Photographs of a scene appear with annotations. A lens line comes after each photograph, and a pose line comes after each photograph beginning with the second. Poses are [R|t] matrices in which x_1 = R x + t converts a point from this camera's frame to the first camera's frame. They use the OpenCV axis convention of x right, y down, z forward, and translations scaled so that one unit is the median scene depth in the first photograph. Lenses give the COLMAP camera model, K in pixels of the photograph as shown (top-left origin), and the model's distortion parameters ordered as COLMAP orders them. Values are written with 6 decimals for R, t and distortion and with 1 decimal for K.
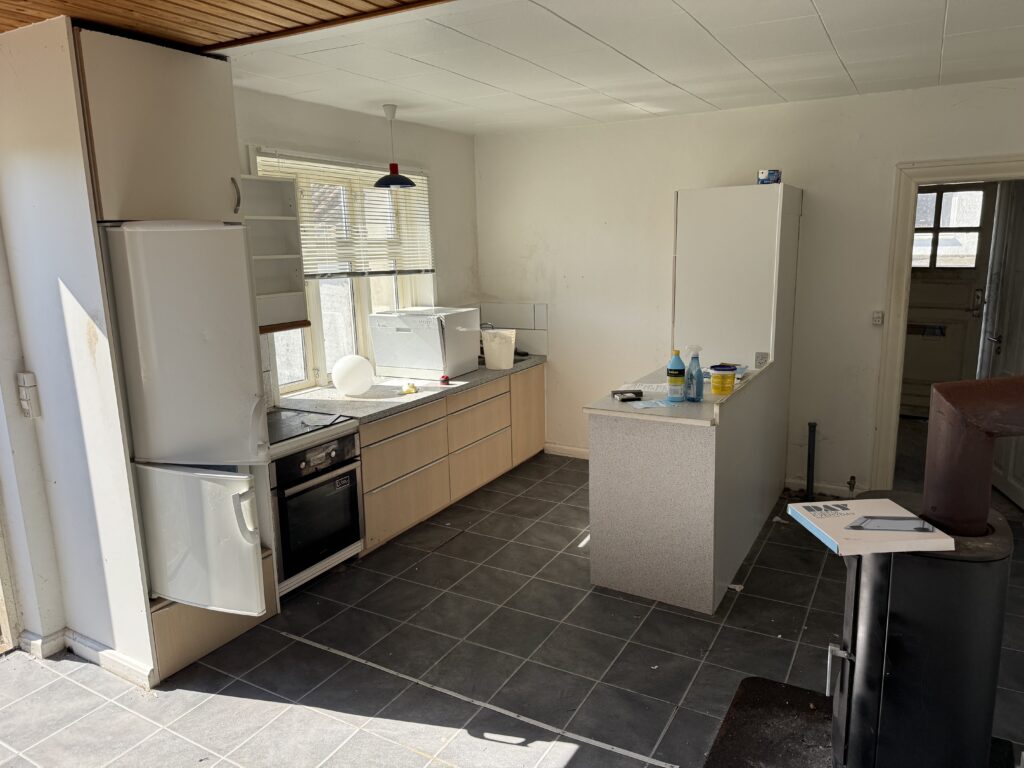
lens RADIAL K [[706.6, 0, 512.0], [0, 706.6, 384.0], [0, 0, 1]] dist [0.052901, -0.065611]
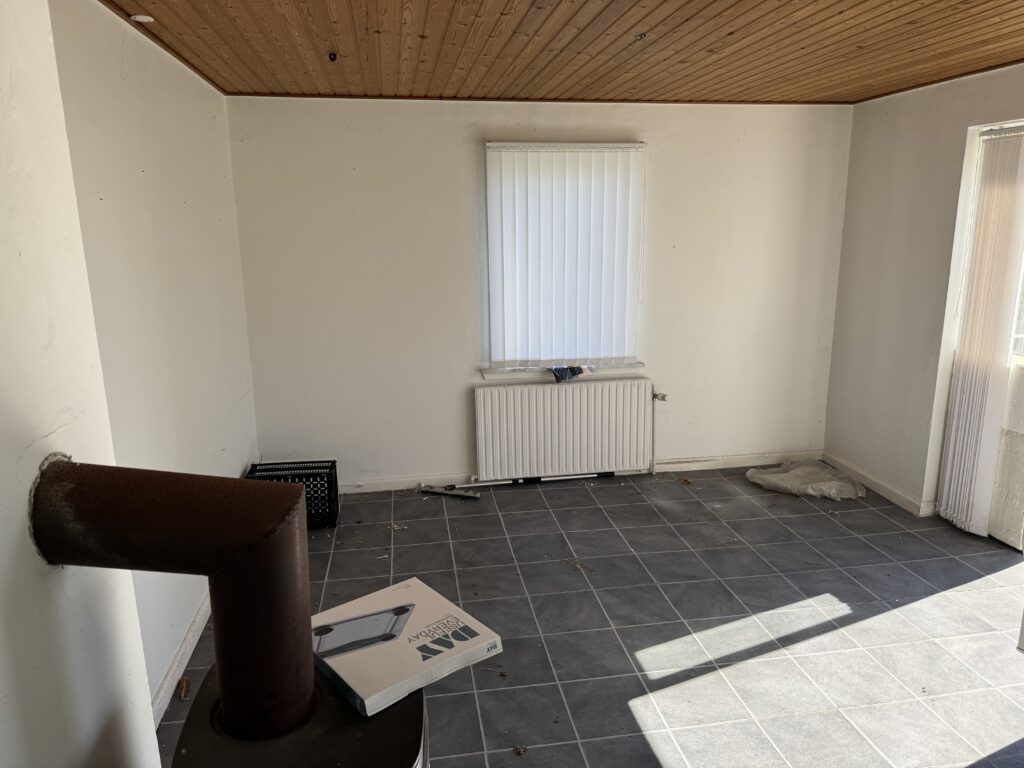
lens RADIAL K [[706.6, 0, 512.0], [0, 706.6, 384.0], [0, 0, 1]] dist [0.052901, -0.065611]
pose [[-0.779652, 0.168478, -0.603124, 0.779279], [-0.099949, 0.917302, 0.385444, -0.315527], [0.618186, 0.360794, -0.698337, 1.462174]]
